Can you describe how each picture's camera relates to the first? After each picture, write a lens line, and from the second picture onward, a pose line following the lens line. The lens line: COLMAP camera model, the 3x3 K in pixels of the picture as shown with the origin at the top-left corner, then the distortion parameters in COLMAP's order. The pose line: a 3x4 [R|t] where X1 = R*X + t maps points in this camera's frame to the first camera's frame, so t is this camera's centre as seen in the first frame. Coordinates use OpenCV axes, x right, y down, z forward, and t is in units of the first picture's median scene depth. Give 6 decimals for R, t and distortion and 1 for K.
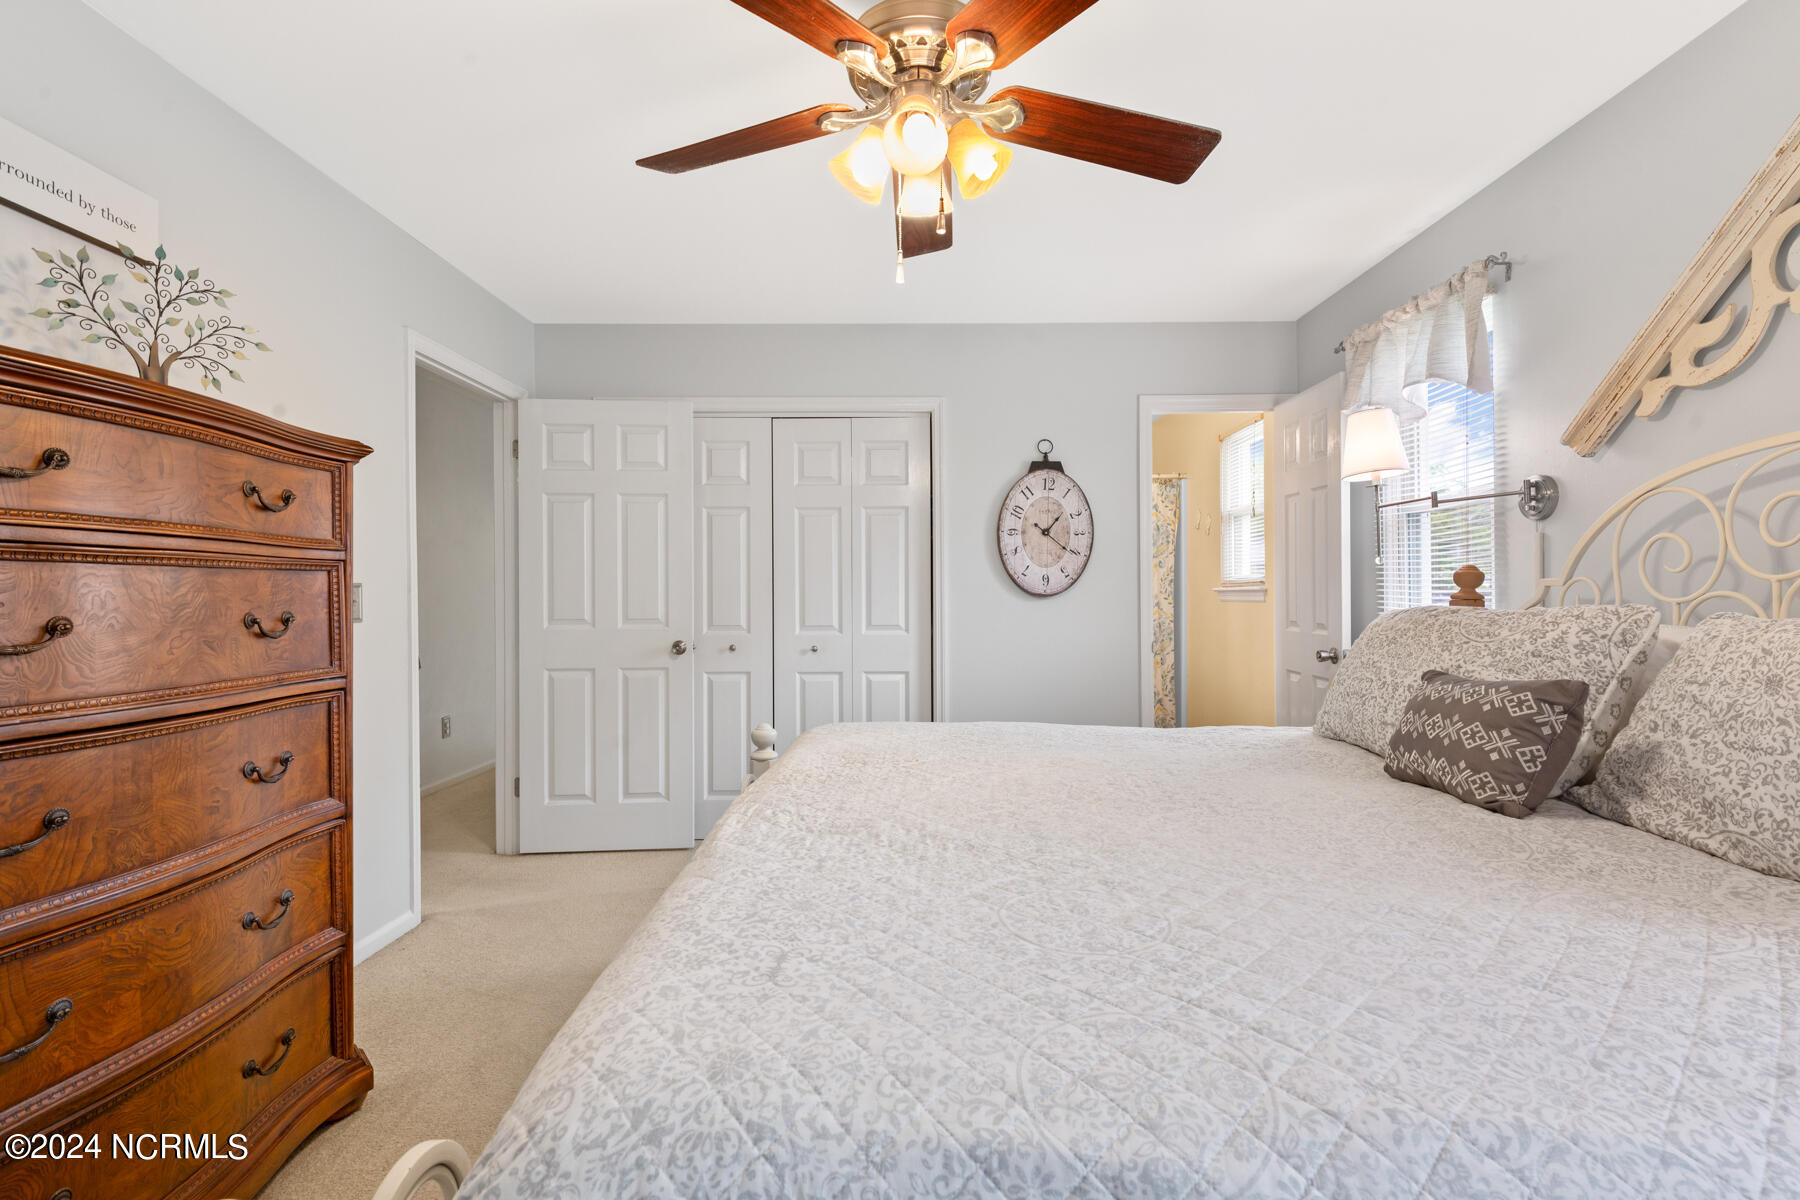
lens RADIAL K [[802.7, 0, 905.0], [0, 802.7, 593.6], [0, 0, 1]] dist [0.010361, -0.004463]
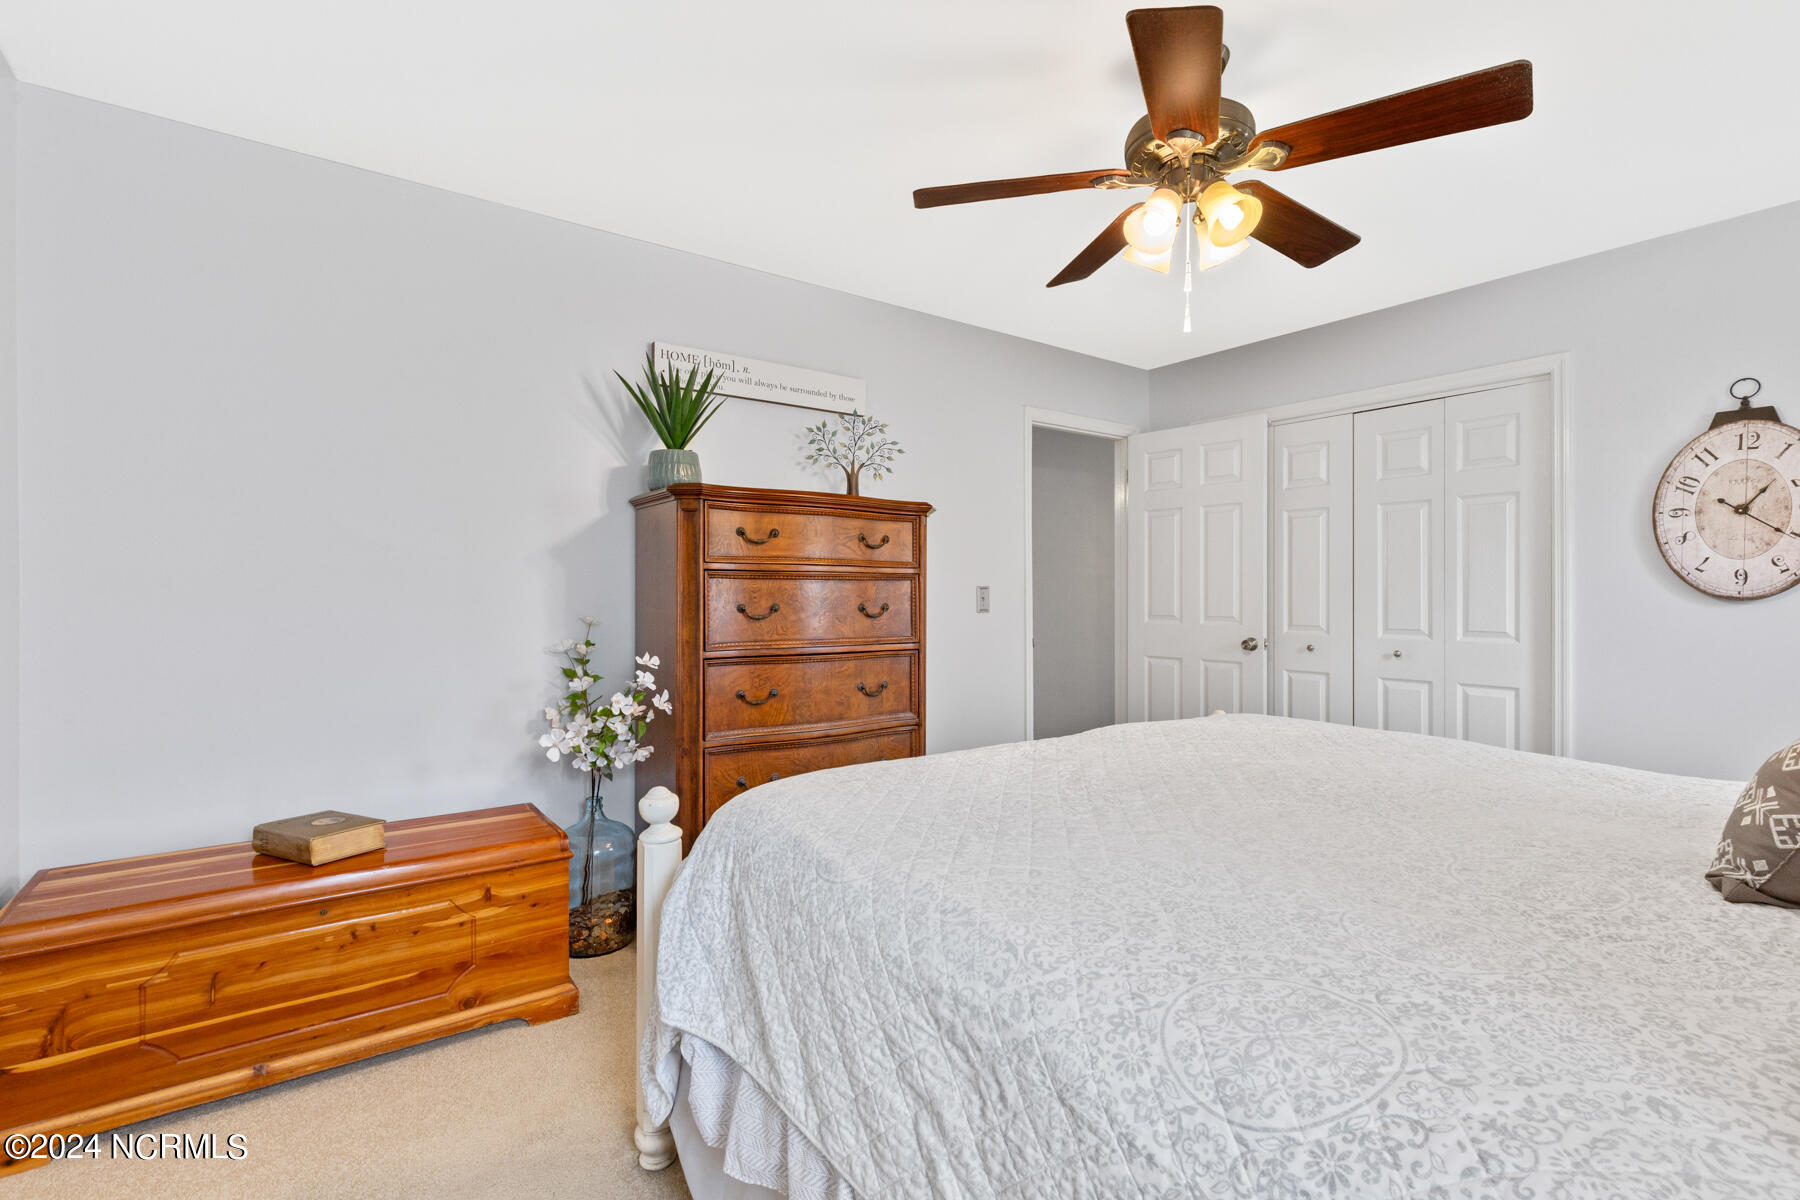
lens RADIAL K [[802.7, 0, 905.0], [0, 802.7, 593.6], [0, 0, 1]] dist [0.010361, -0.004463]
pose [[0.604475, 0.003860, -0.796615, 0.633867], [-0.003166, 0.999992, 0.002443, -0.003527], [0.796618, 0.001046, 0.604483, -0.042187]]
